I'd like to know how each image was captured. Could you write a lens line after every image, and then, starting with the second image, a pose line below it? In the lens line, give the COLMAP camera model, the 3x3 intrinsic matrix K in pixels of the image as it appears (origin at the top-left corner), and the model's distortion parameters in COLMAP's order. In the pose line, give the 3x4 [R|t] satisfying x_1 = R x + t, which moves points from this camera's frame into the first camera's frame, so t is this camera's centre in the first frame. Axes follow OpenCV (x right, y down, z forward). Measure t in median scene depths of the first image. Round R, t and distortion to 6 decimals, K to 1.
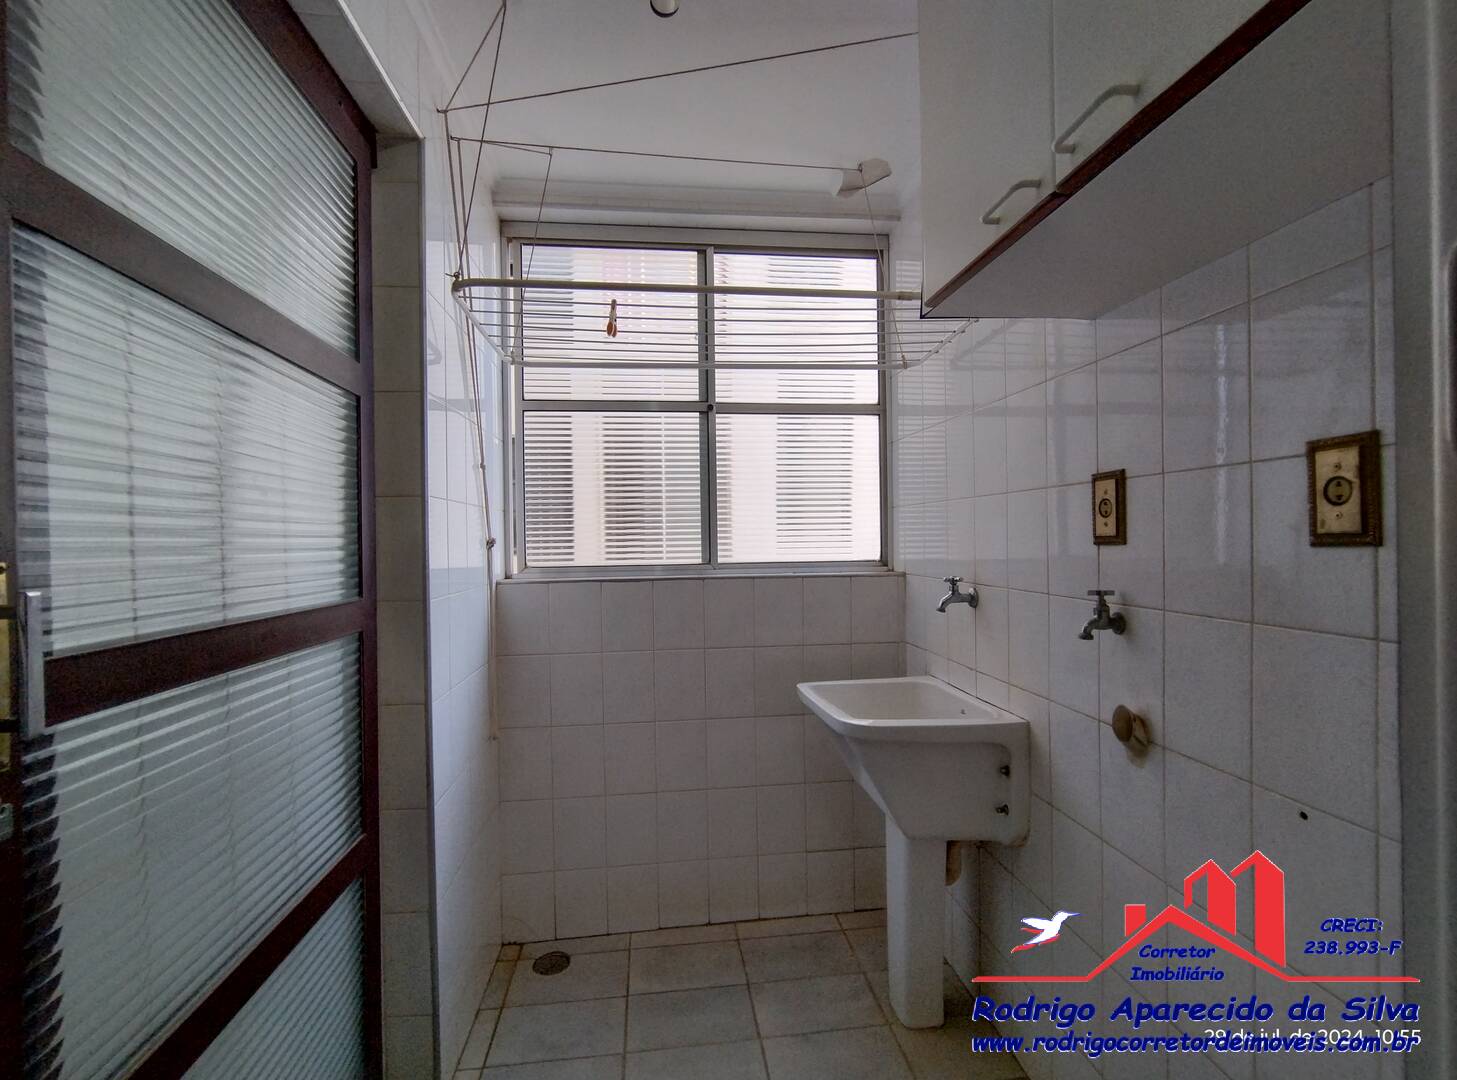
lens RADIAL K [[669.8, 0, 728.5], [0, 669.8, 541.1], [0, 0, 1]] dist [0.003275, 0.001224]
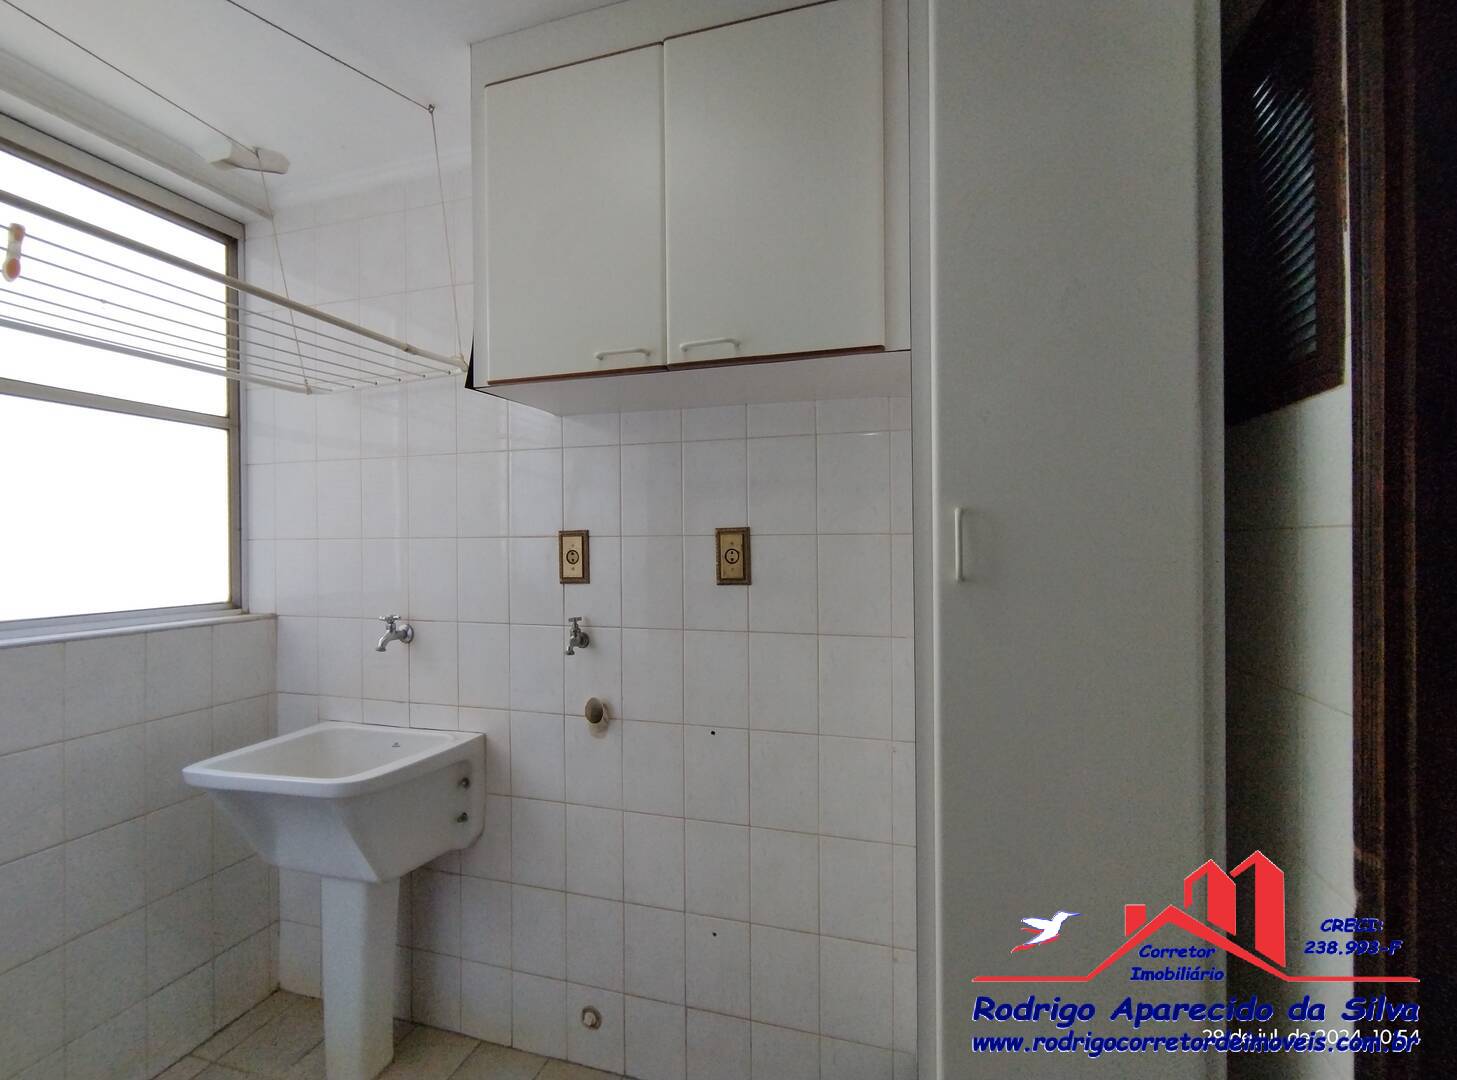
lens RADIAL K [[669.8, 0, 732.3], [0, 669.8, 544.4], [0, 0, 1]] dist [0.003275, 0.001224]
pose [[0.404527, 0.012649, 0.914439, -0.523568], [0.005023, 0.999859, -0.016053, -0.048312], [-0.914512, 0.011087, 0.404406, 0.139118]]
